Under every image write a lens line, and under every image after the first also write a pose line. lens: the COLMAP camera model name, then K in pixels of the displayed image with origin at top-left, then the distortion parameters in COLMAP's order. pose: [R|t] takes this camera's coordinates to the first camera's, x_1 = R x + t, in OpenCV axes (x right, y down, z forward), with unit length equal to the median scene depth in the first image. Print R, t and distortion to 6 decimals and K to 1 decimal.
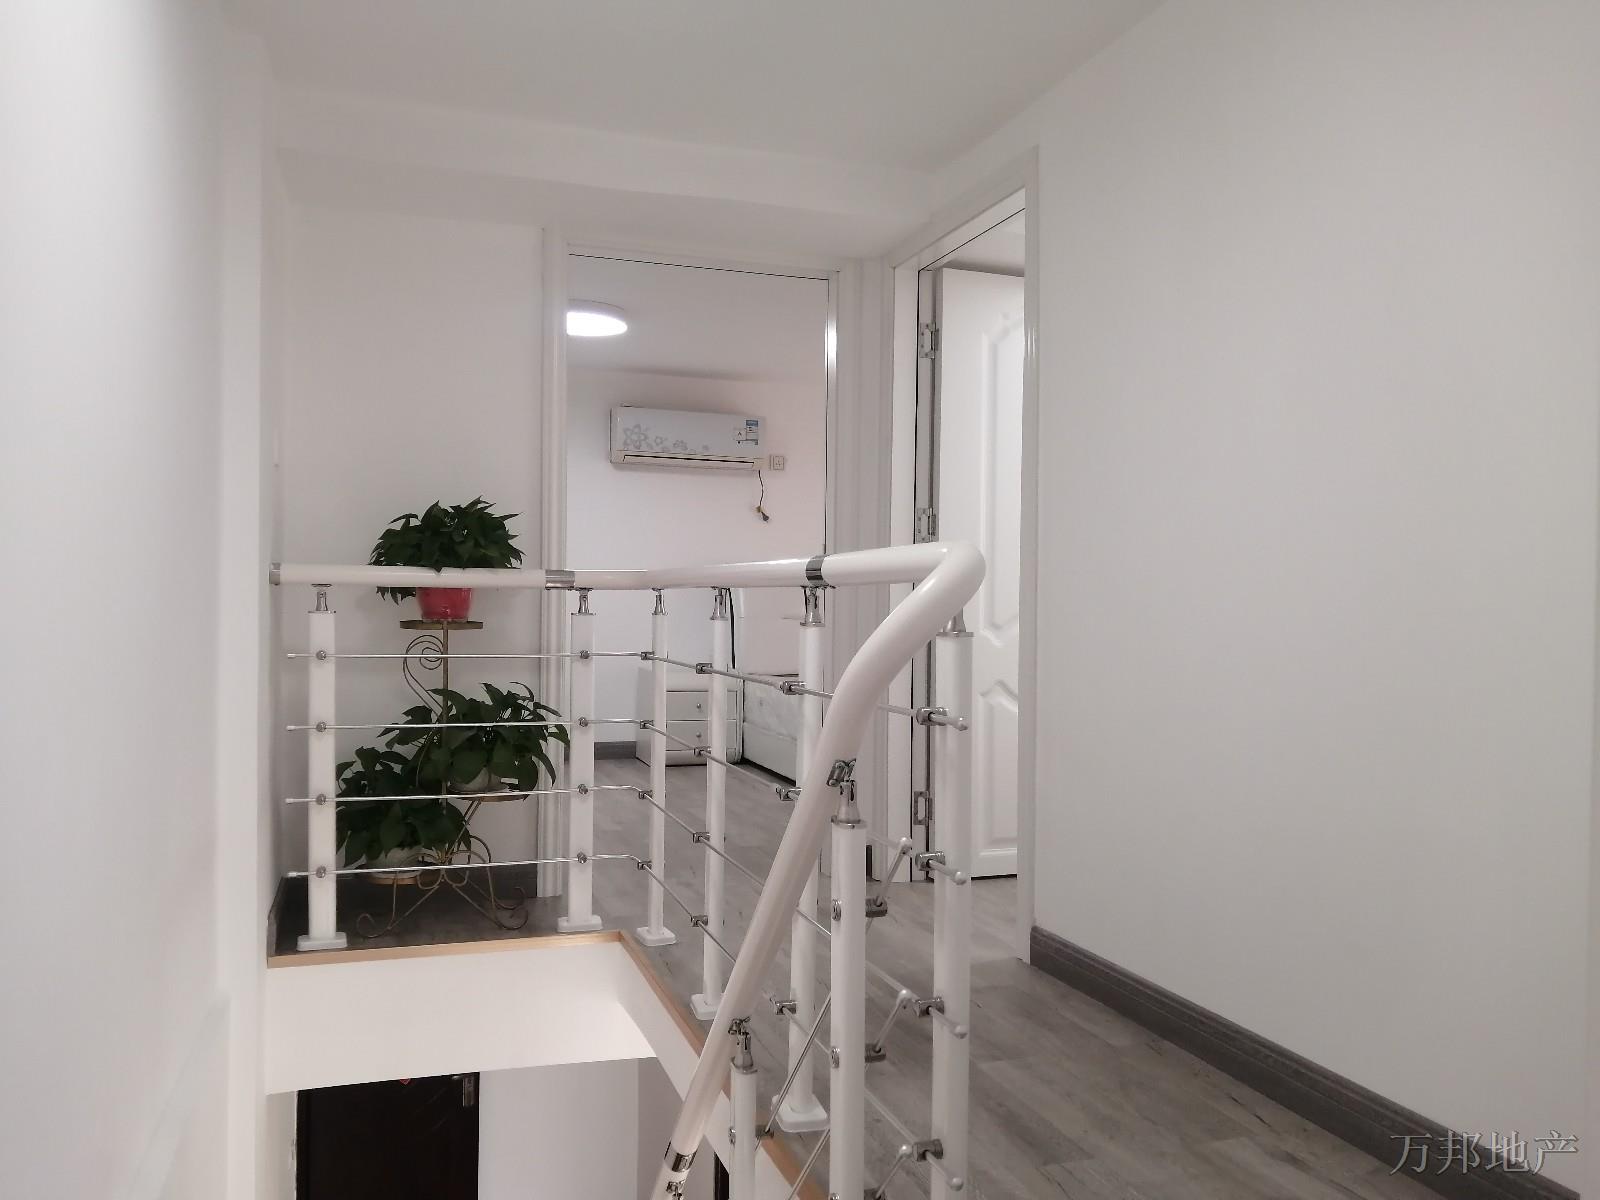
lens RADIAL K [[1293.4, 0, 796.5], [0, 1293.4, 604.8], [0, 0, 1]] dist [0.004359, -0.005364]
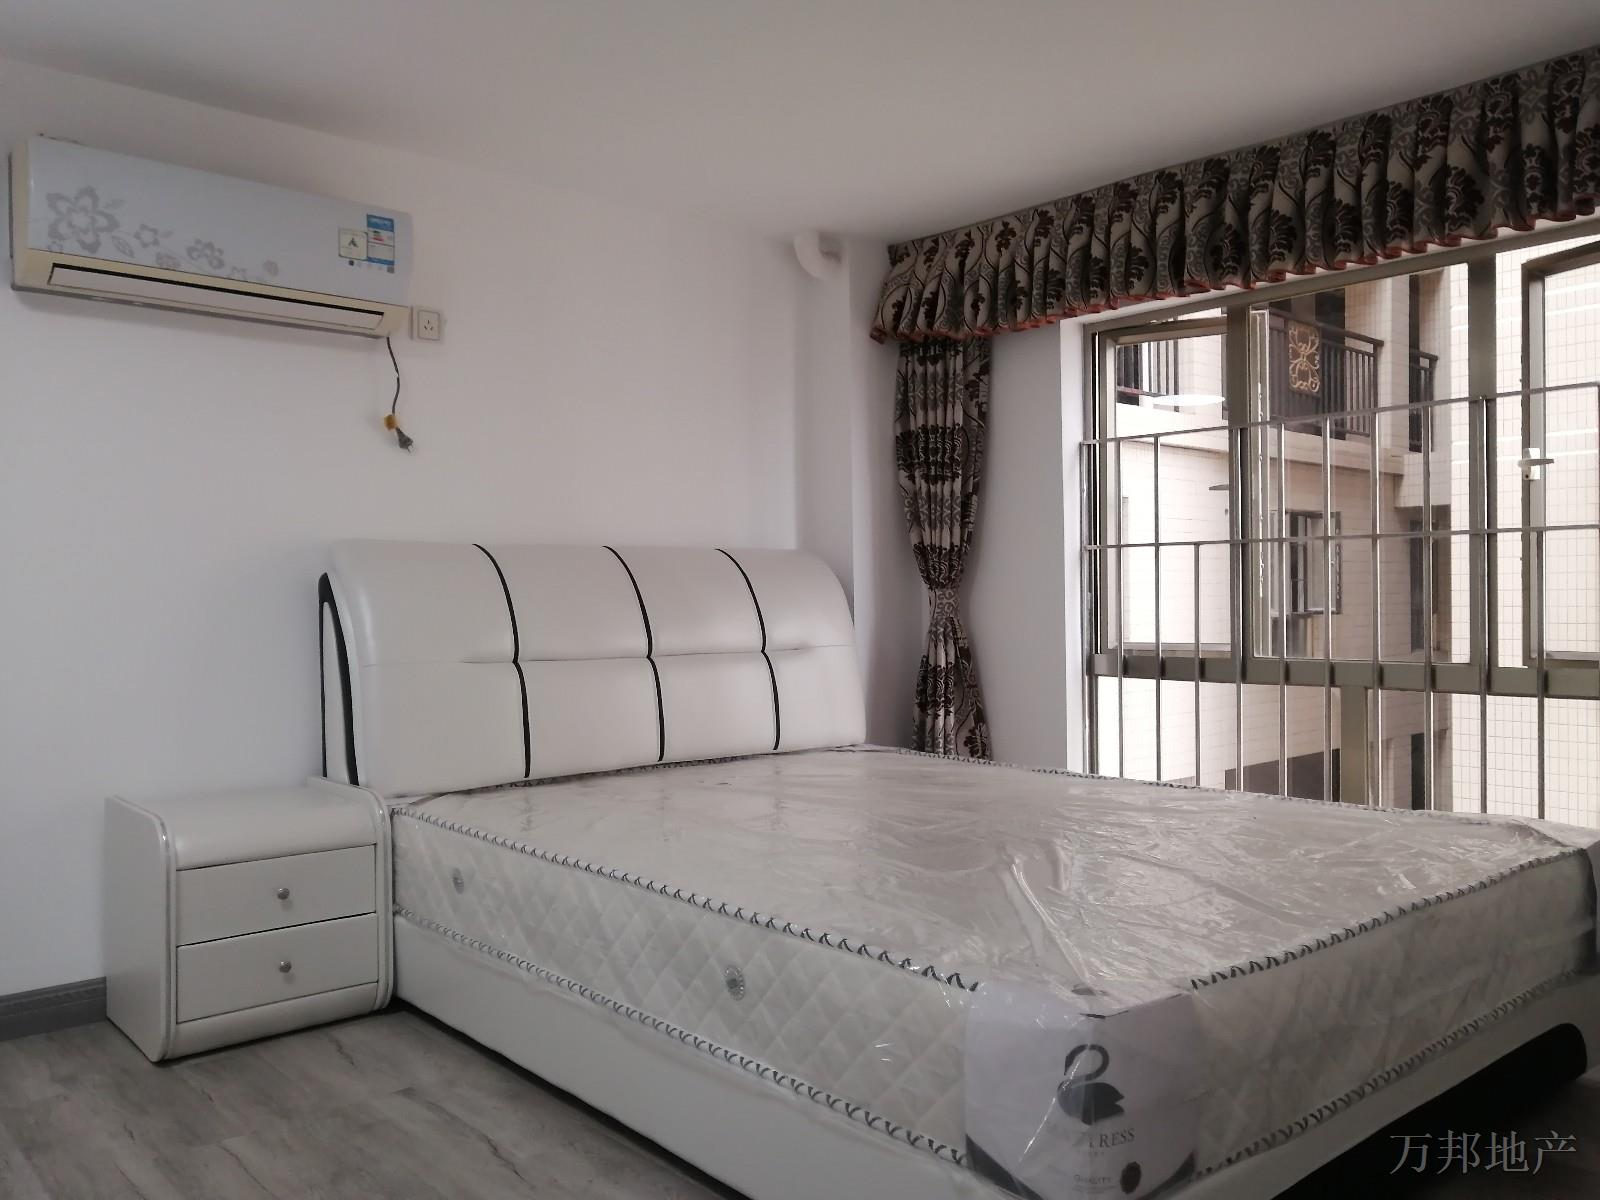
lens RADIAL K [[1293.4, 0, 798.8], [0, 1293.4, 607.2], [0, 0, 1]] dist [0.004359, -0.005364]
pose [[0.922135, -0.023125, 0.386176, -0.079850], [0.017533, 0.999684, 0.017998, -0.015115], [-0.386470, -0.009825, 0.922250, 0.560430]]
